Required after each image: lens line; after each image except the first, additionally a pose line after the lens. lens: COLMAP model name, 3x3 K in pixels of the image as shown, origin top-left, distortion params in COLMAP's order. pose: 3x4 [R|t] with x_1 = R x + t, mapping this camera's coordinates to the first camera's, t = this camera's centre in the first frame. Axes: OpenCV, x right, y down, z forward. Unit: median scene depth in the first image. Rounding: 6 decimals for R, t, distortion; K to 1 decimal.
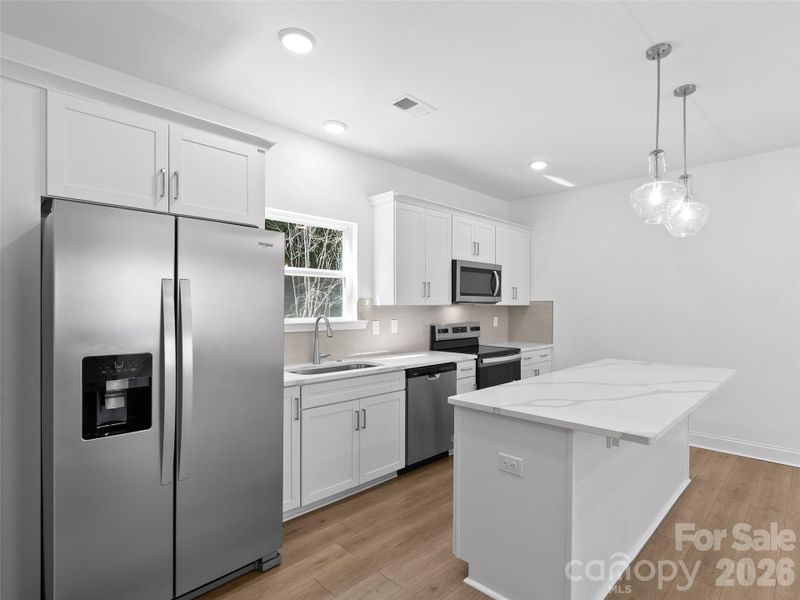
lens RADIAL K [[417.6, 0, 433.8], [0, 417.6, 310.6], [0, 0, 1]] dist [-0.001170, -0.000184]
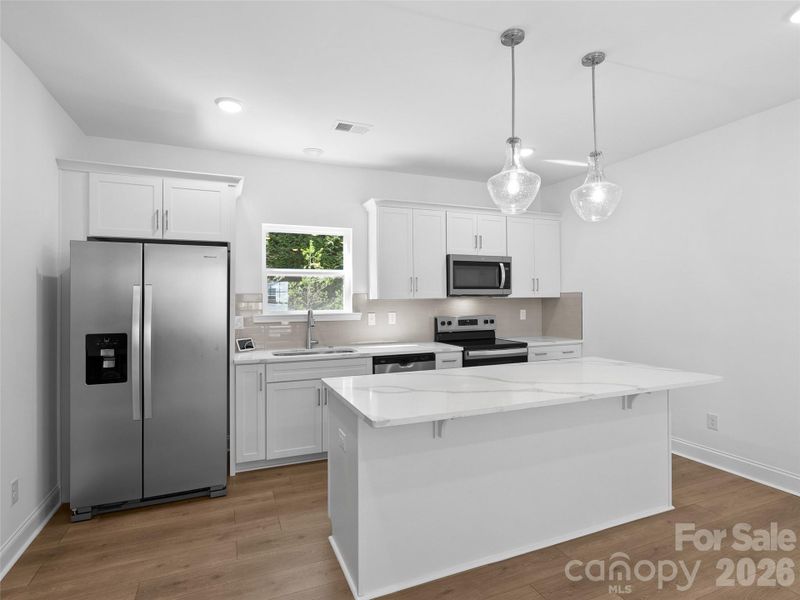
lens RADIAL K [[416.6, 0, 398.3], [0, 416.6, 295.7], [0, 0, 1]] dist [-0.001625, -0.000473]
pose [[0.907227, -0.011798, -0.420475, 0.397619], [0.004989, 0.999838, -0.017289, -0.002509], [0.420611, 0.013587, 0.907139, 0.010869]]
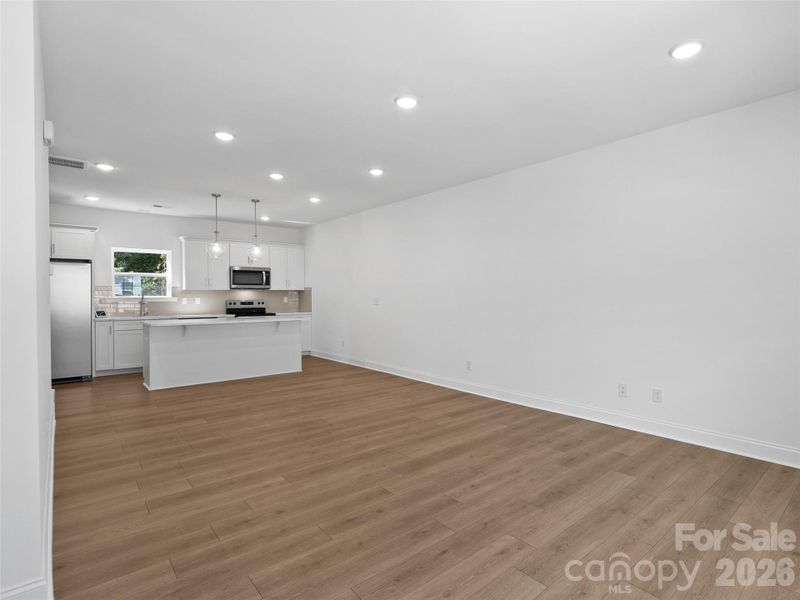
lens RADIAL K [[418.1, 0, 431.8], [0, 418.1, 300.0], [0, 0, 1]] dist [-0.000907, 0.000096]
pose [[0.994673, -0.003842, -0.103005, 1.265638], [0.003997, 0.999991, 0.001301, 0.037704], [0.102999, -0.001706, 0.994680, -0.897389]]
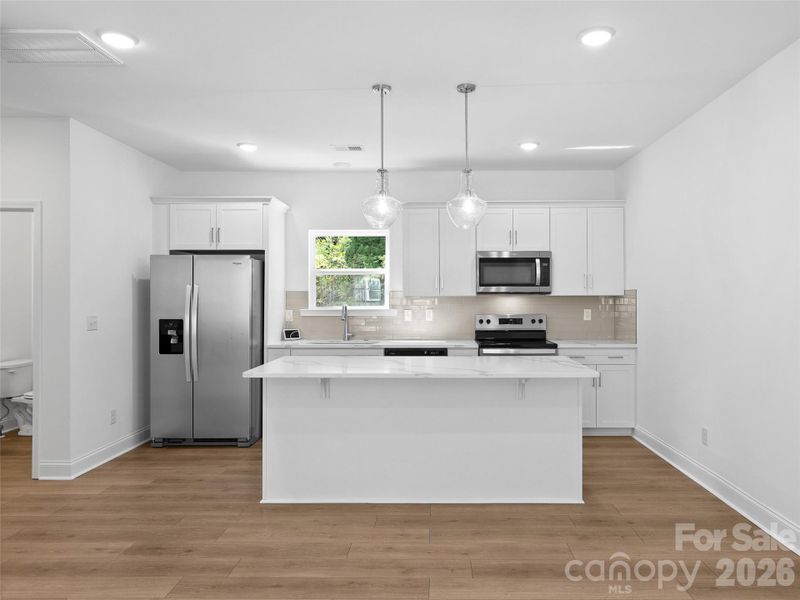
lens RADIAL K [[541.0, 0, 434.5], [0, 541.0, 298.2], [0, 0, 1]] dist [0.010376, -0.003625]
pose [[0.673350, -0.002782, -0.739319, 1.032058], [-0.003770, 0.999967, -0.007196, 0.002494], [0.739315, 0.007633, 0.673317, 0.030095]]
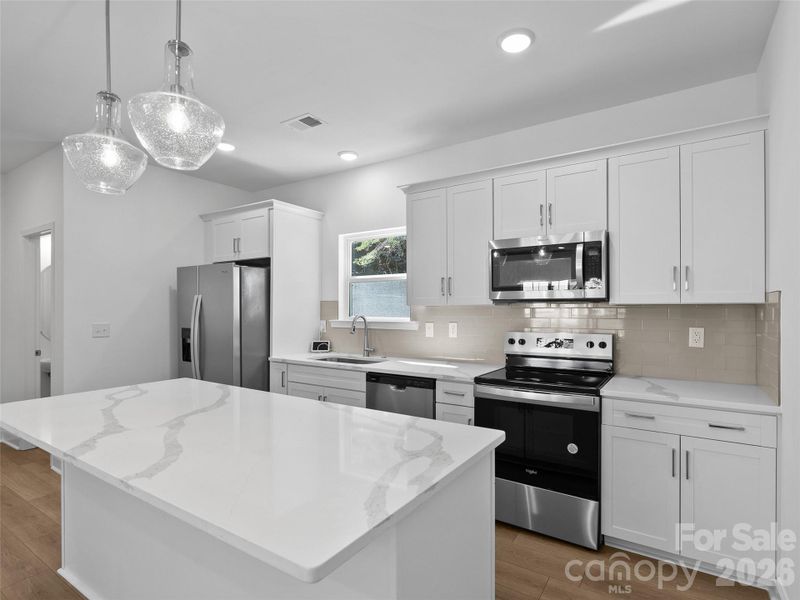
lens RADIAL K [[409.6, 0, 423.9], [0, 409.6, 308.7], [0, 0, 1]] dist [-0.001053, -0.000172]
pose [[0.189626, 0.000104, -0.981856, 0.765807], [-0.007854, 0.999968, -0.001410, -0.005566], [0.981825, 0.007979, 0.189621, 0.808132]]
